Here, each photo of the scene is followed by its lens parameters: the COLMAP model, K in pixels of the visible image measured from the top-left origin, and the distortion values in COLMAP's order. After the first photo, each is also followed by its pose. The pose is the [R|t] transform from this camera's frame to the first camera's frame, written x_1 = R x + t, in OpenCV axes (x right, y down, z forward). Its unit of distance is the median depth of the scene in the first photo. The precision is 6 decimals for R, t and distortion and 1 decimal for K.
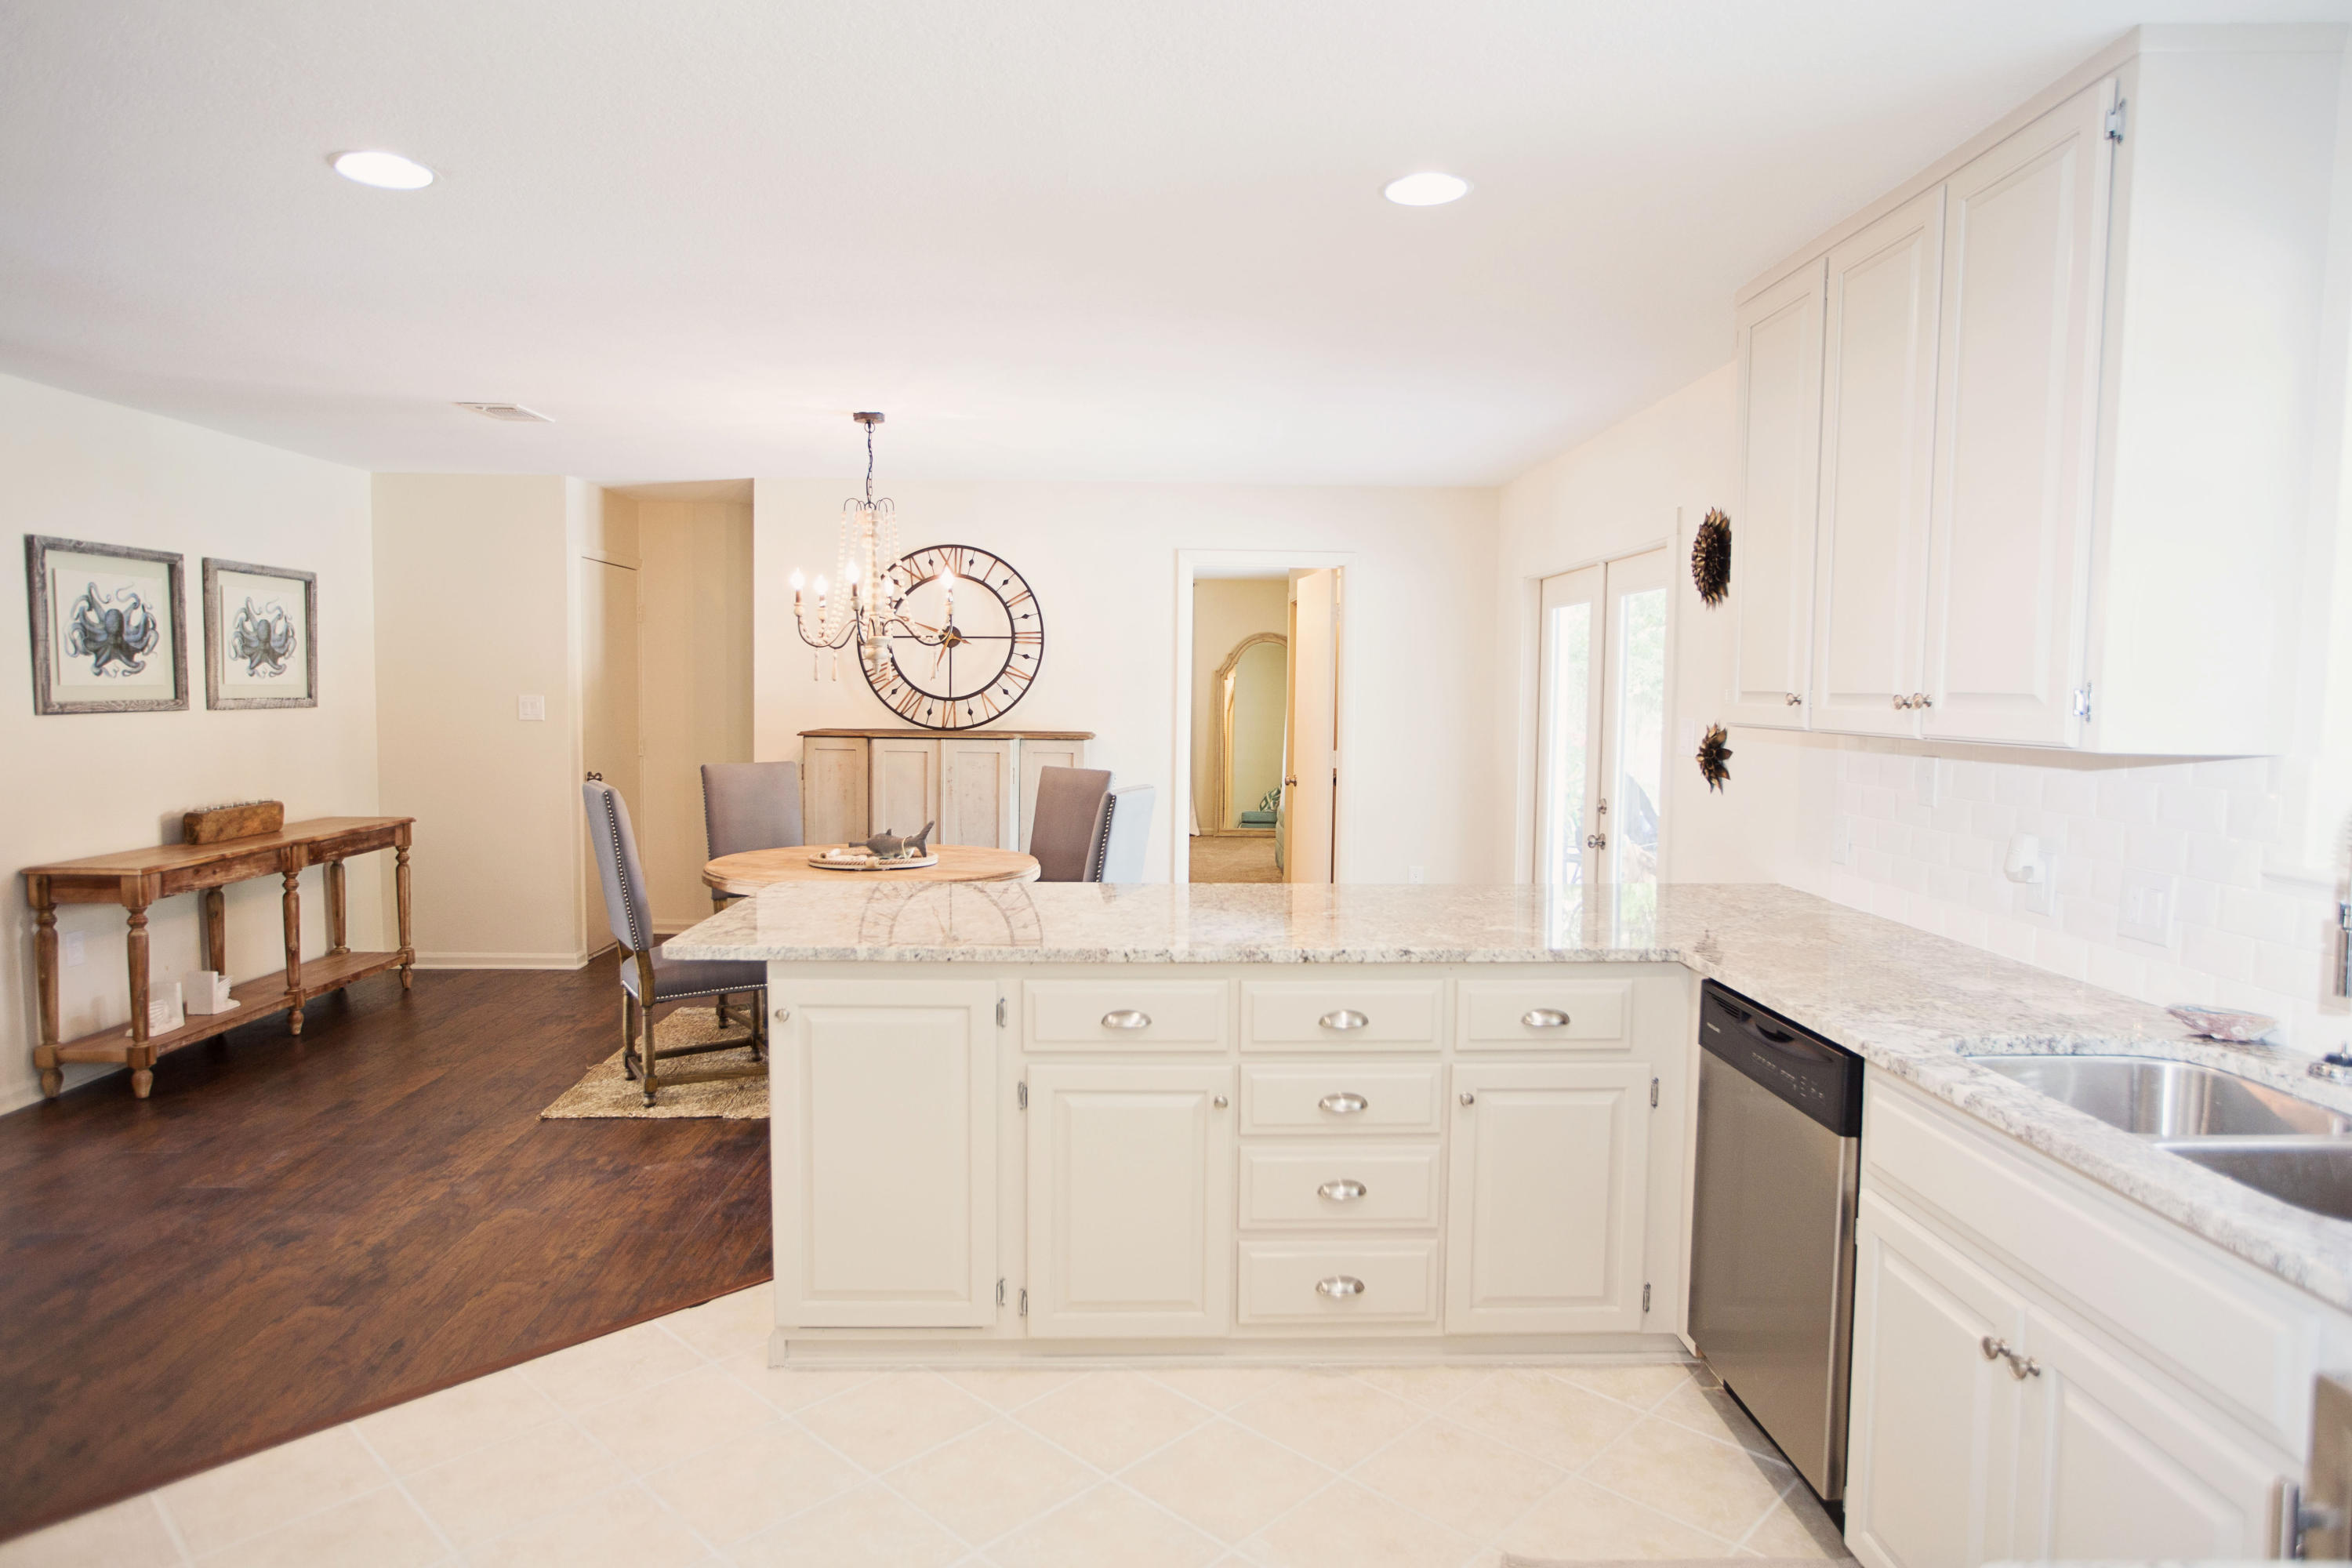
lens RADIAL K [[1431.2, 0, 1176.0], [0, 1431.2, 784.0], [0, 0, 1]] dist [-0.005032, 0.001418]
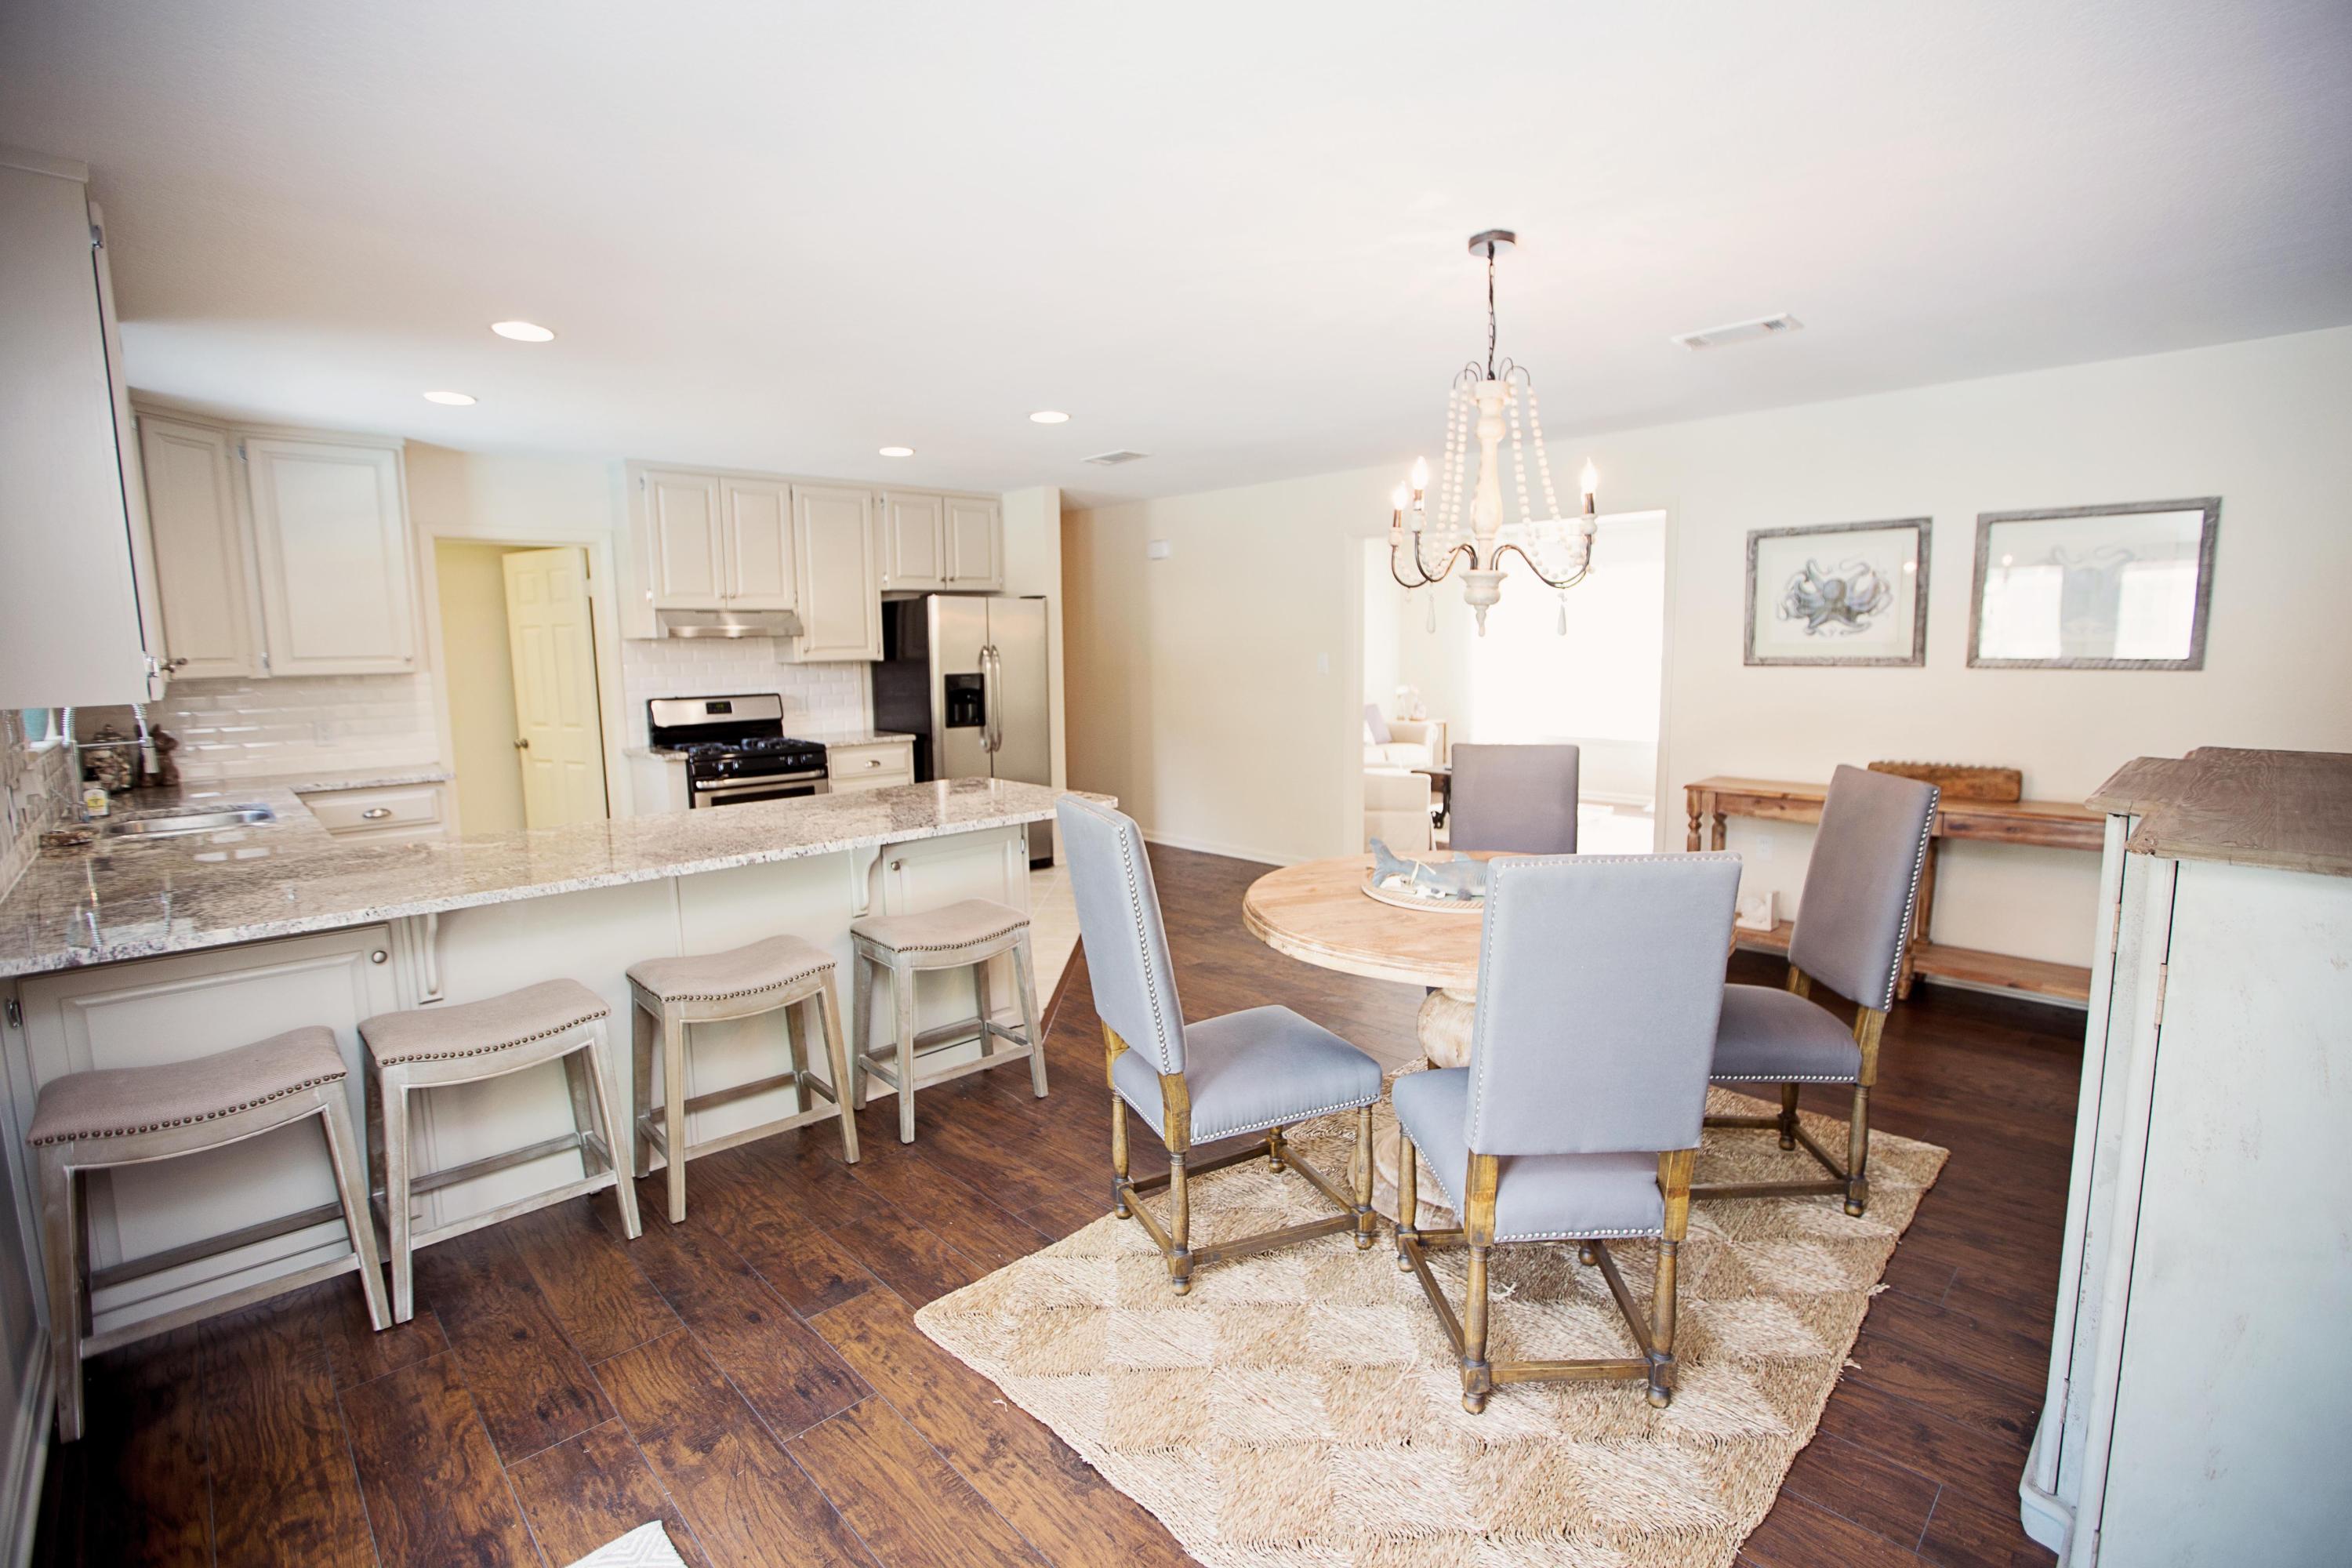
lens RADIAL K [[1083.8, 0, 1225.0], [0, 1083.8, 783.0], [0, 0, 1]] dist [-0.039360, -0.000180]
pose [[-0.724787, 0.089165, -0.683179, 0.178641], [-0.040013, 0.984469, 0.170937, -0.065123], [0.687810, 0.151229, -0.709963, 0.978618]]
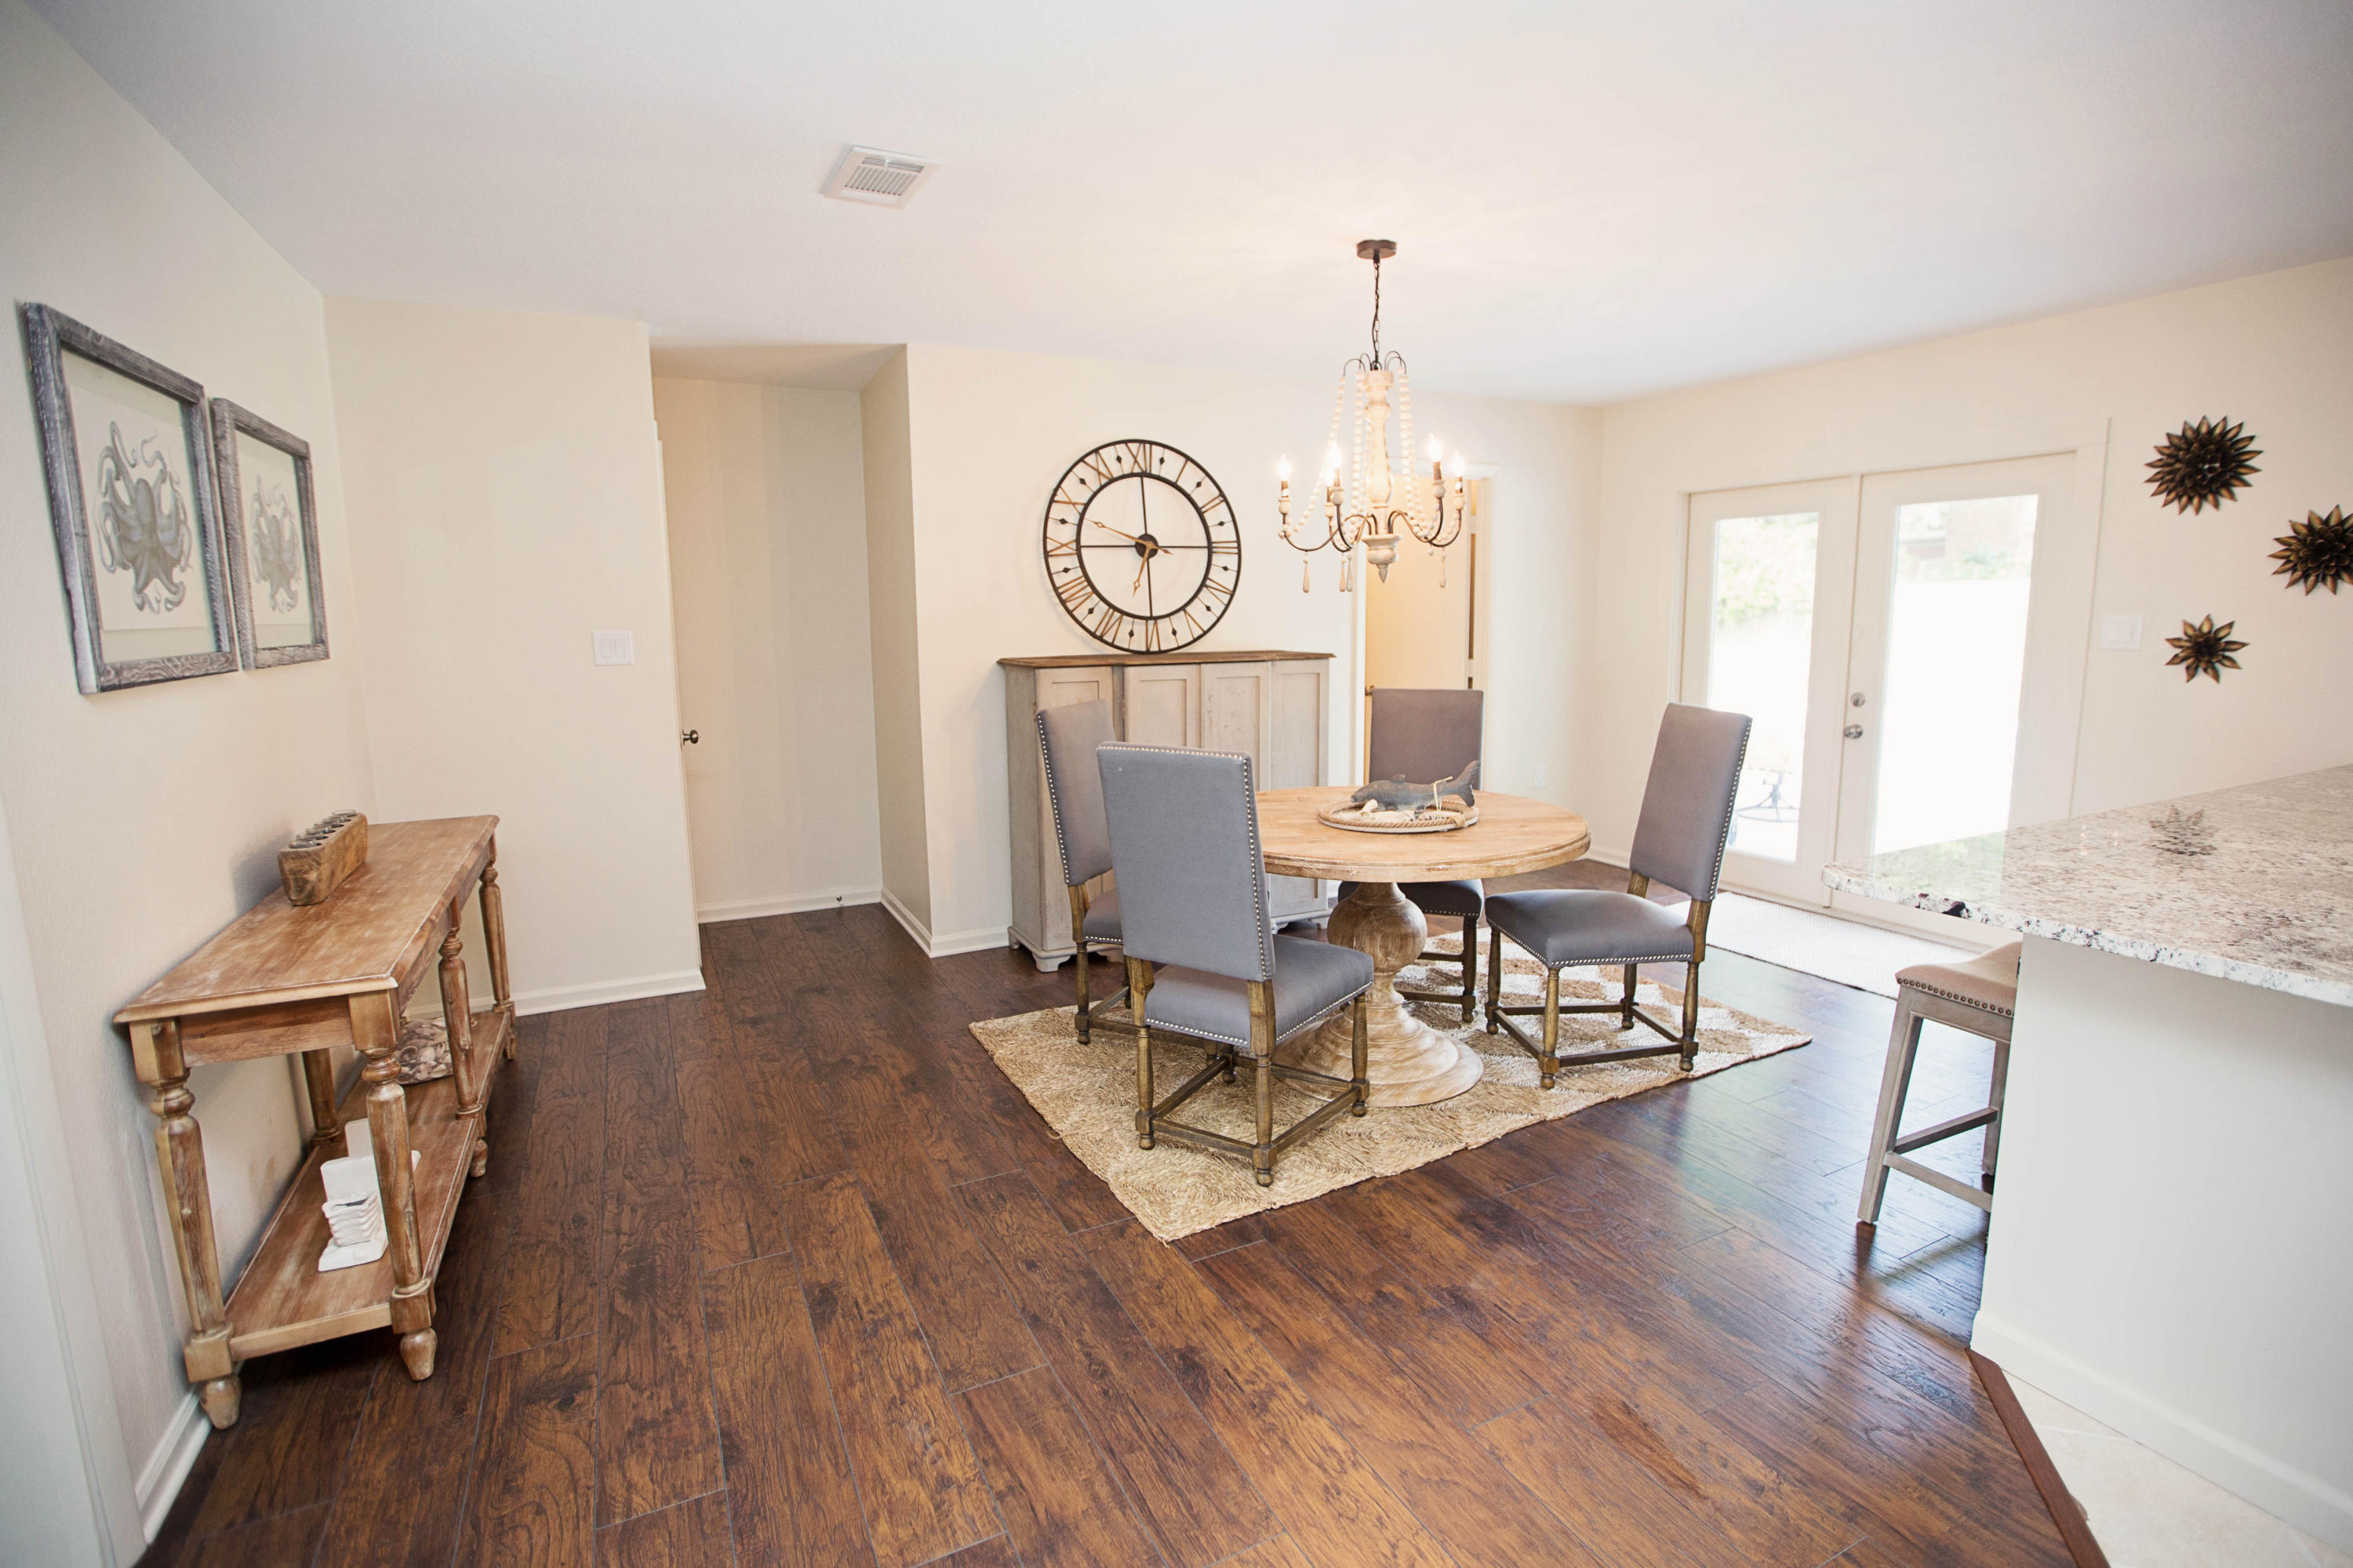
lens RADIAL K [[1144.1, 0, 1217.1], [0, 1144.1, 778.3], [0, 0, 1]] dist [-0.027441, 0.000343]
pose [[0.897762, -0.086248, 0.431954, -0.433916], [0.051133, 0.994419, 0.092280, -0.024309], [-0.437502, -0.060758, 0.897162, 0.347455]]
